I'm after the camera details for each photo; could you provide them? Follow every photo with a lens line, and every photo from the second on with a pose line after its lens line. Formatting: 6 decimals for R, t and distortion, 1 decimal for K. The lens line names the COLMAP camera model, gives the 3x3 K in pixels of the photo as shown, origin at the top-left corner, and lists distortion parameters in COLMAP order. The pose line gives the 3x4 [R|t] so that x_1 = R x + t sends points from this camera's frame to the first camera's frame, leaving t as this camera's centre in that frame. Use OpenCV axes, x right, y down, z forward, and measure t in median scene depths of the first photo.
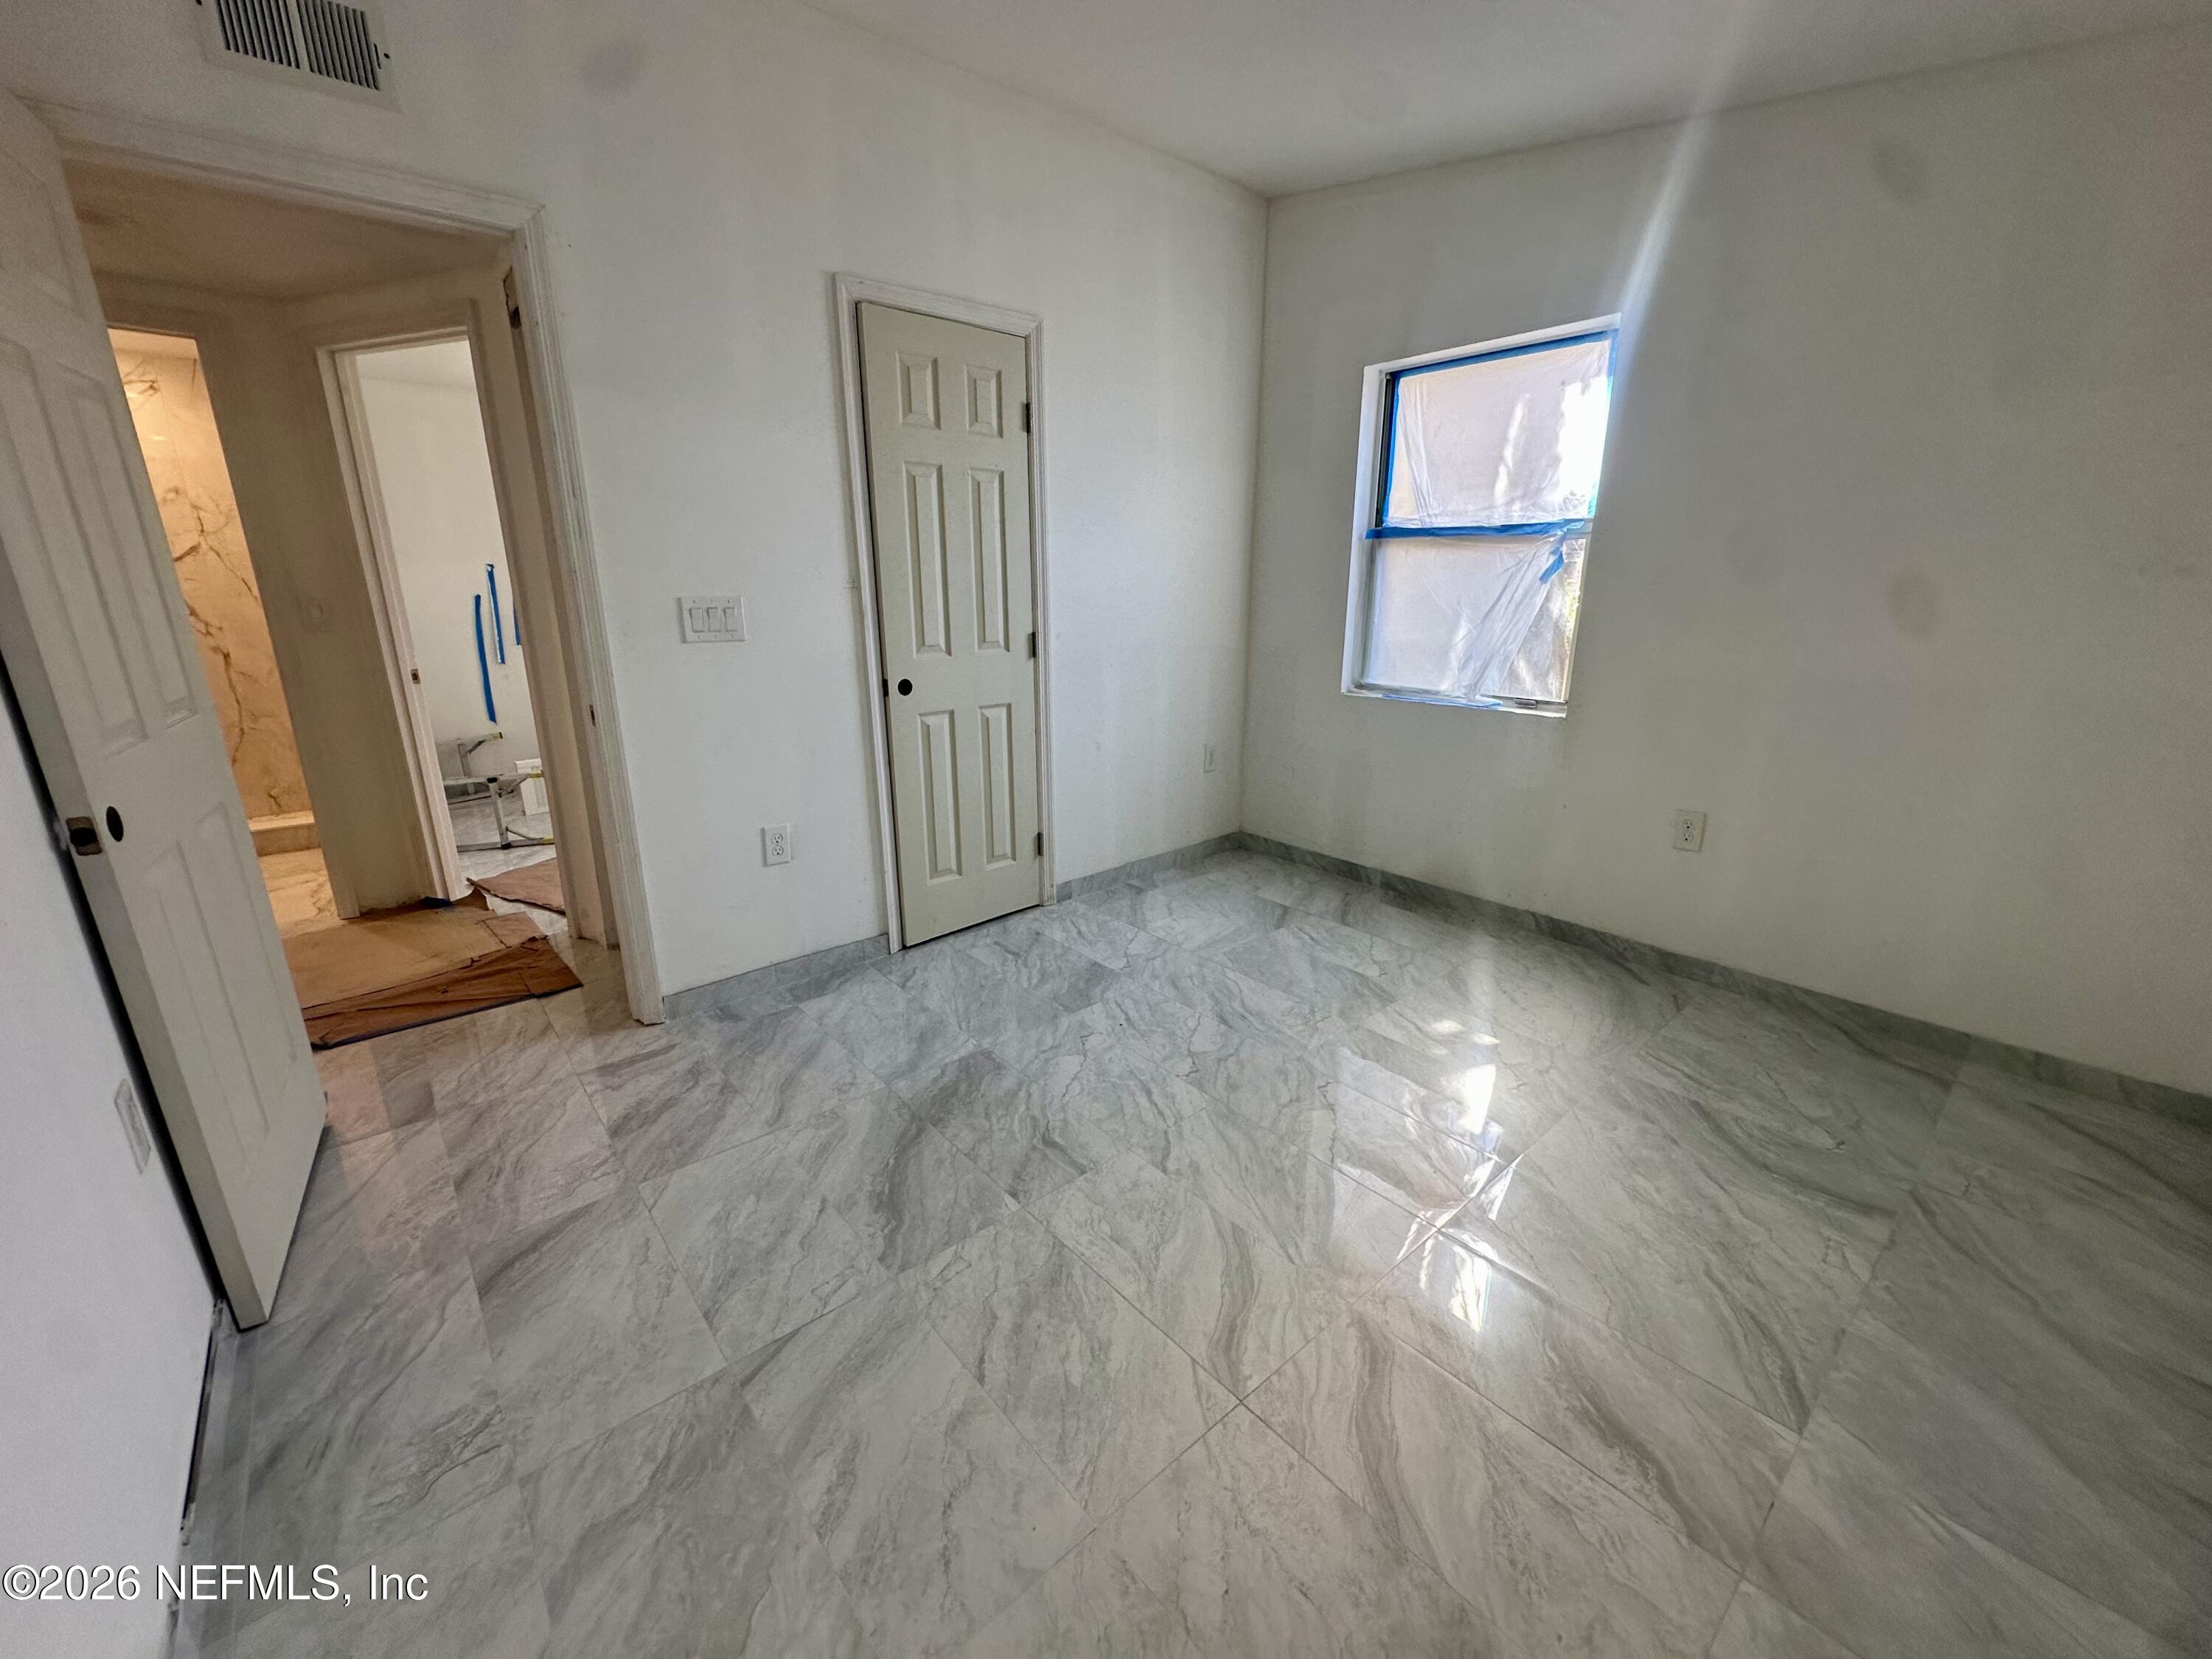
lens RADIAL K [[893.0, 0, 1101.2], [0, 893.0, 839.5], [0, 0, 1]] dist [-0.004012, -0.000188]
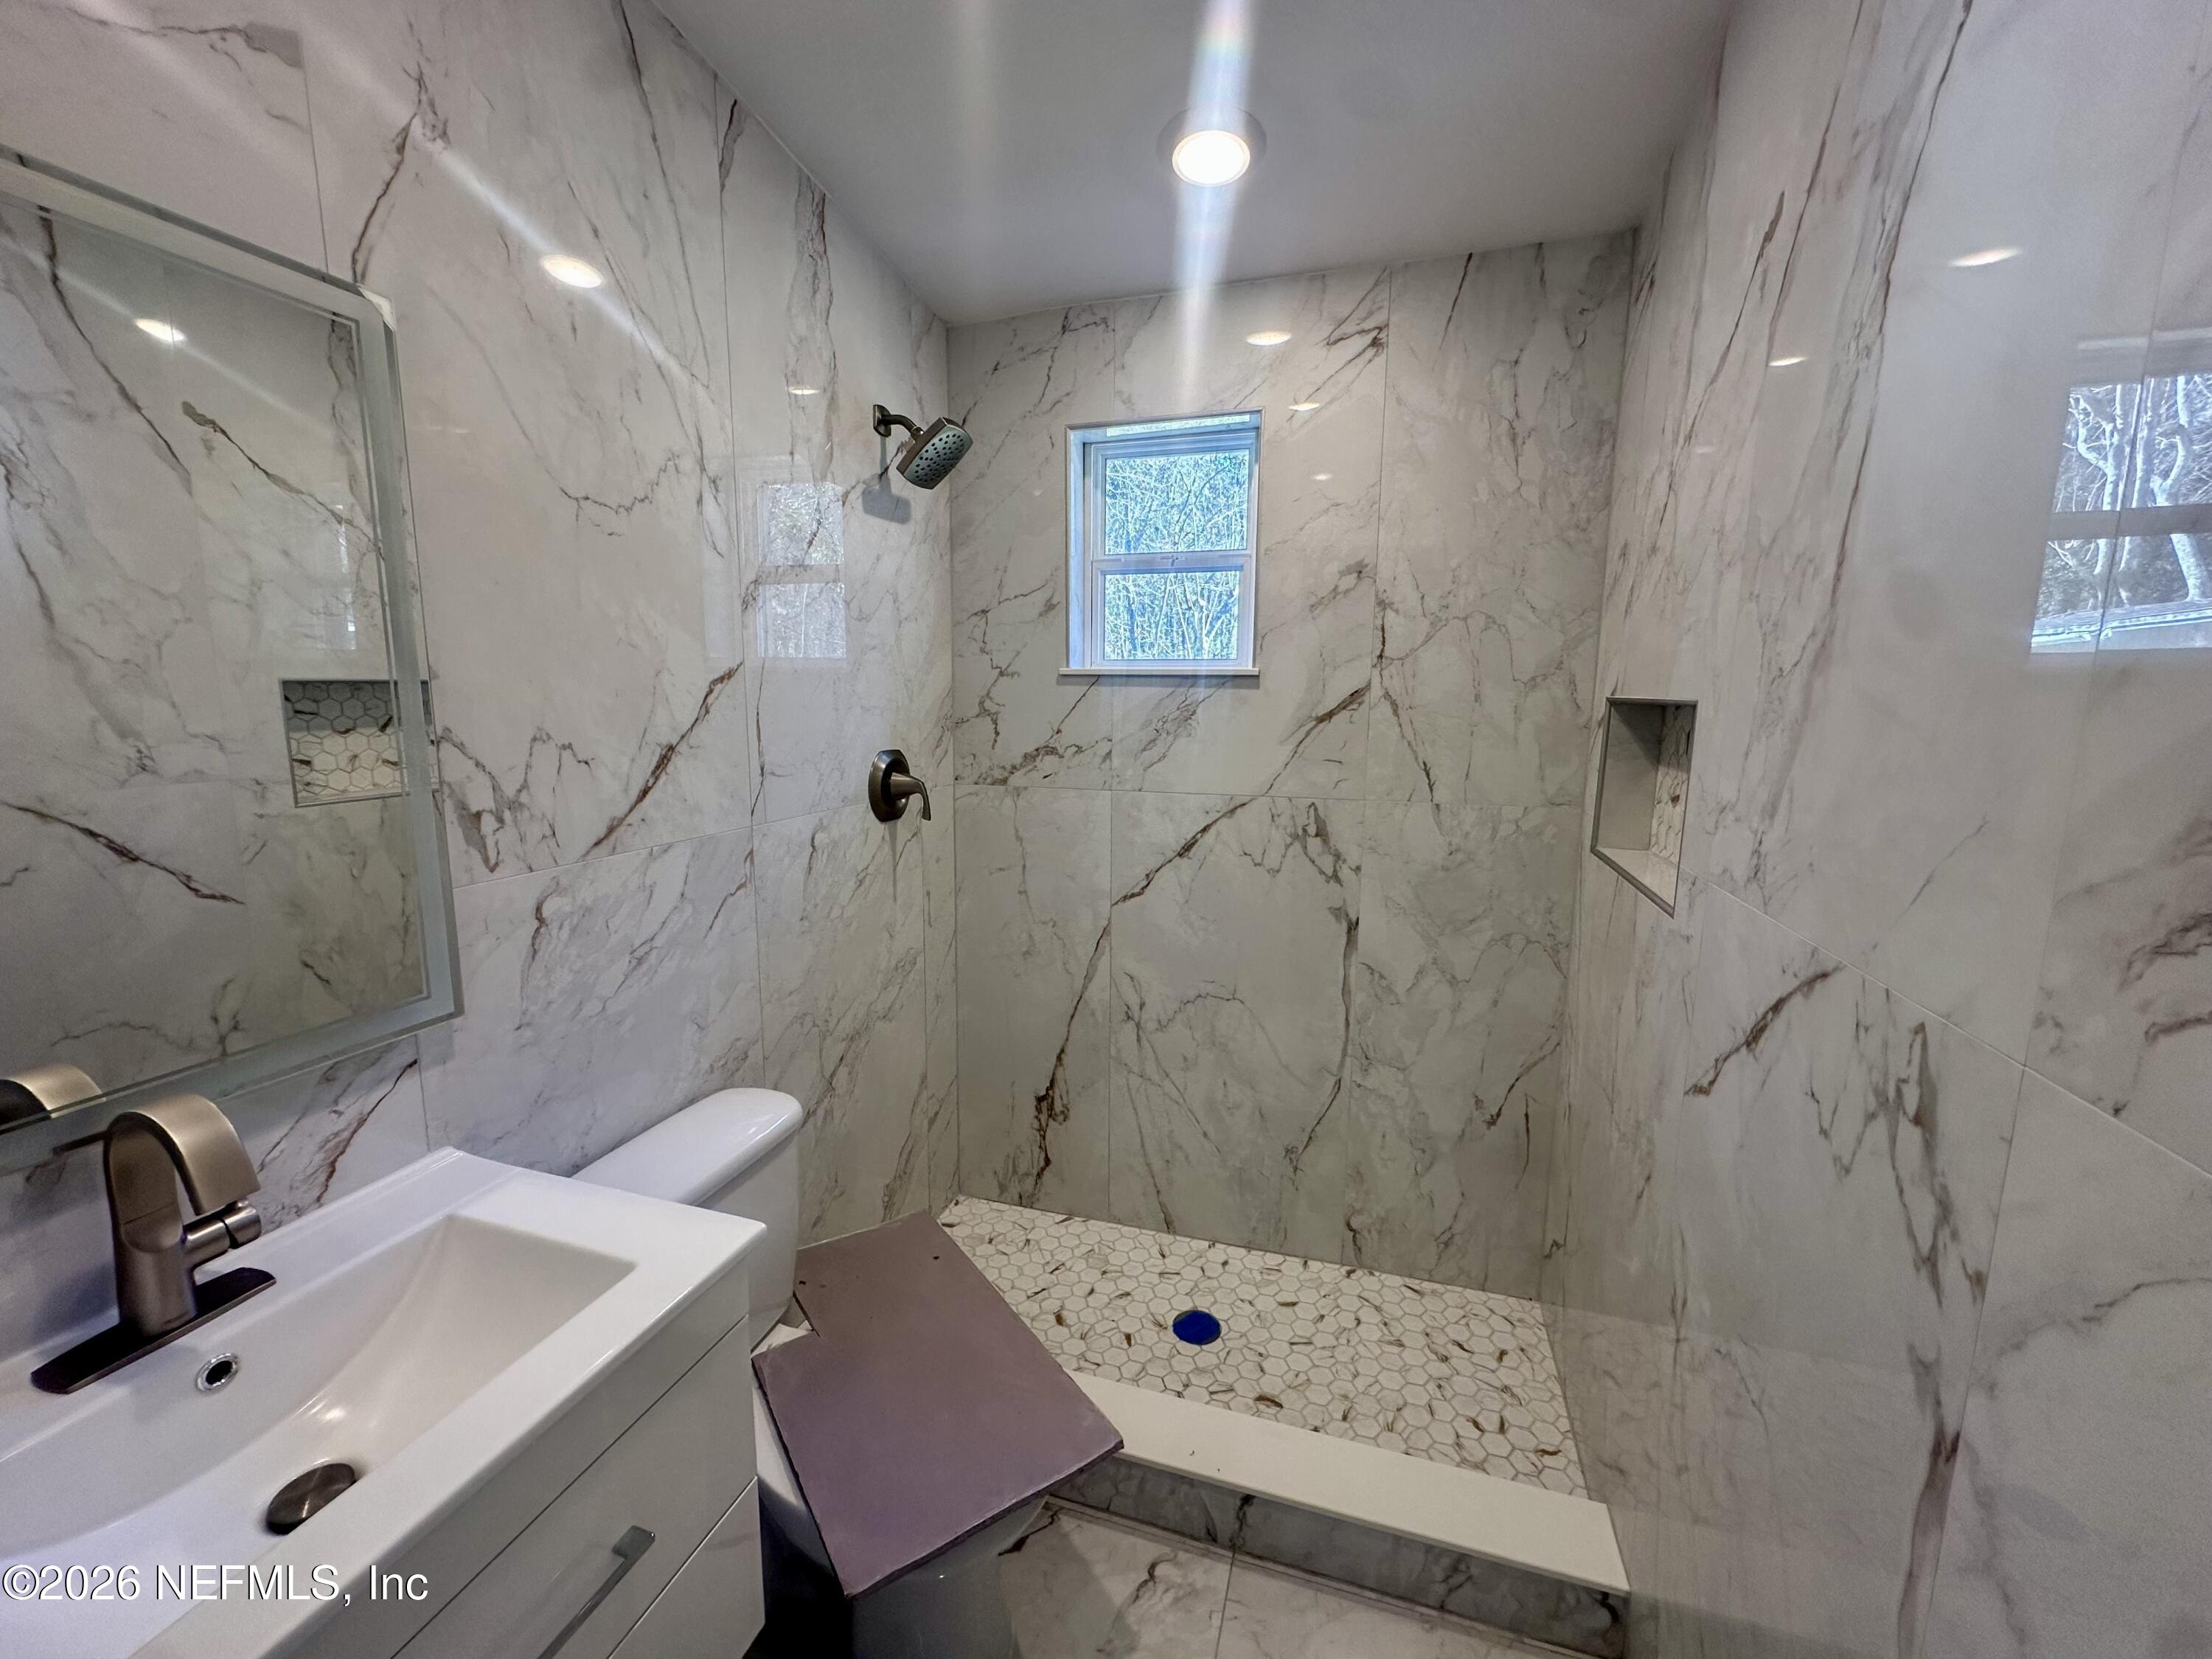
lens RADIAL K [[893.0, 0, 1105.2], [0, 893.0, 827.4], [0, 0, 1]] dist [-0.004012, -0.000188]
pose [[0.542424, 0.129302, -0.830095, -0.703217], [-0.239407, 0.970905, -0.005205, -0.228422], [0.805271, 0.201553, 0.557598, 0.656295]]
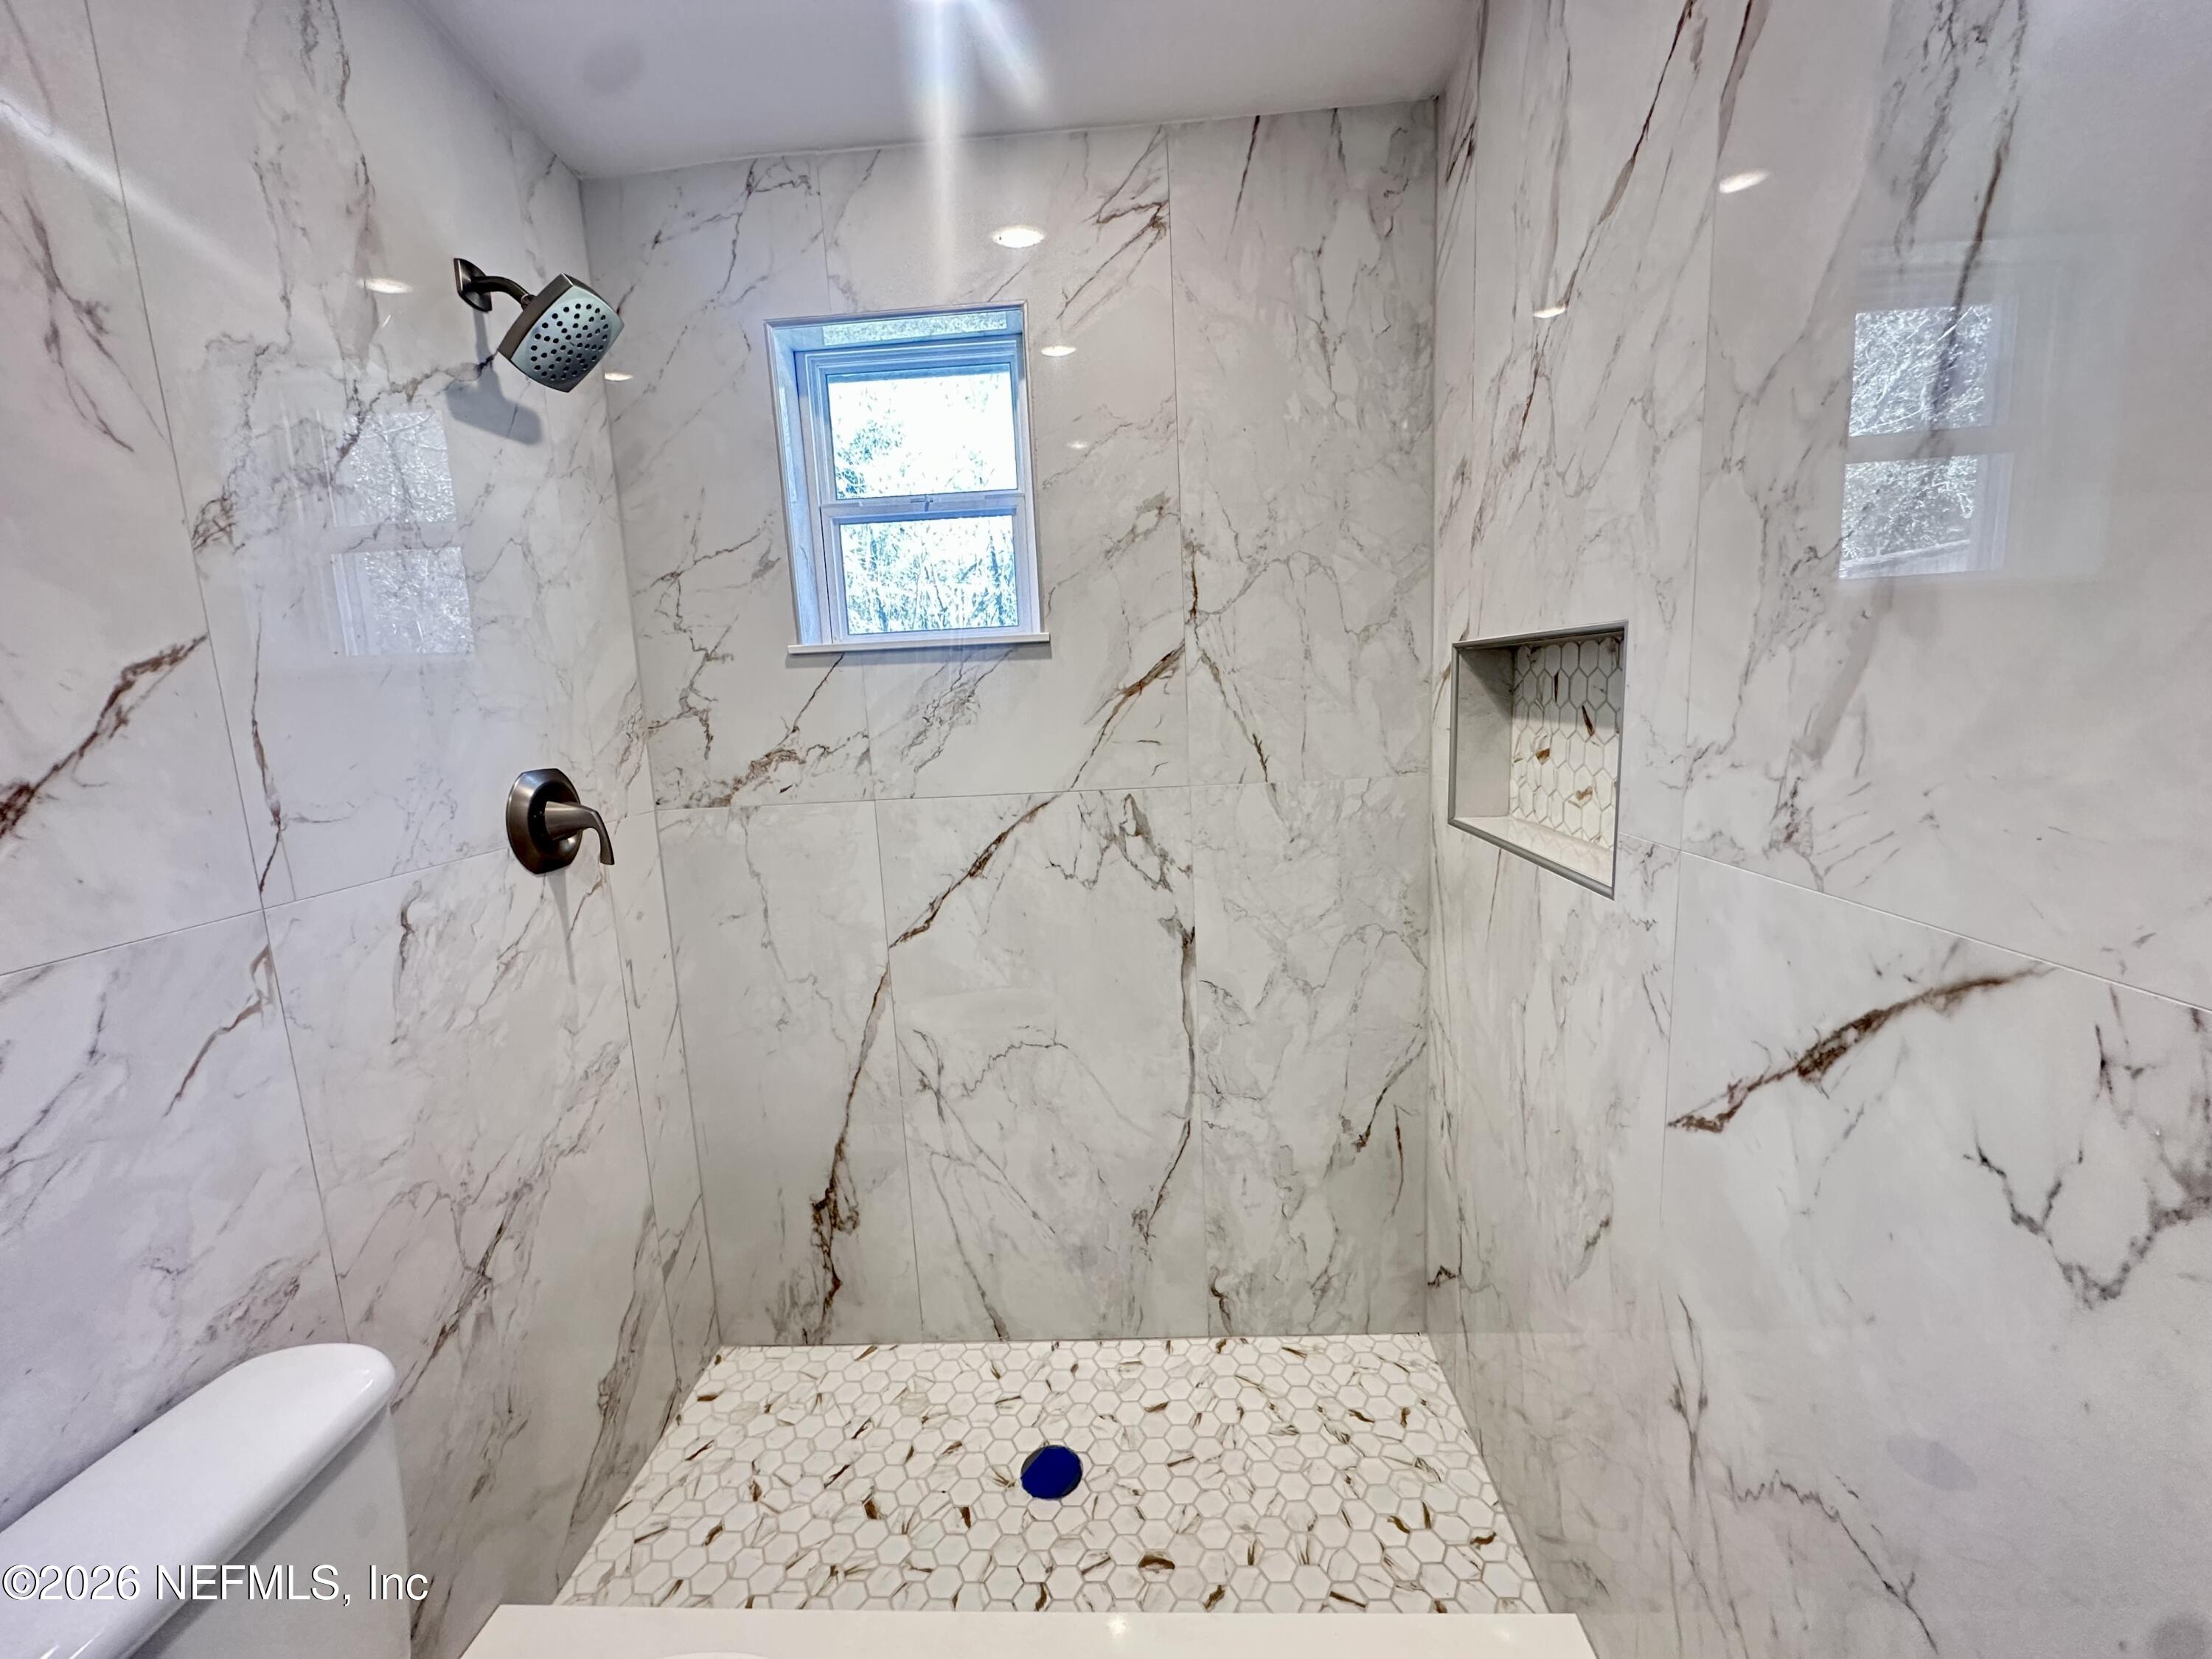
lens RADIAL K [[893.0, 0, 1107.4], [0, 893.0, 829.7], [0, 0, 1]] dist [-0.004012, -0.000188]
pose [[0.742180, 0.067794, -0.666762, -0.782981], [-0.138733, 0.988863, -0.053882, -0.232539], [0.655684, 0.132492, 0.743320, 0.712480]]
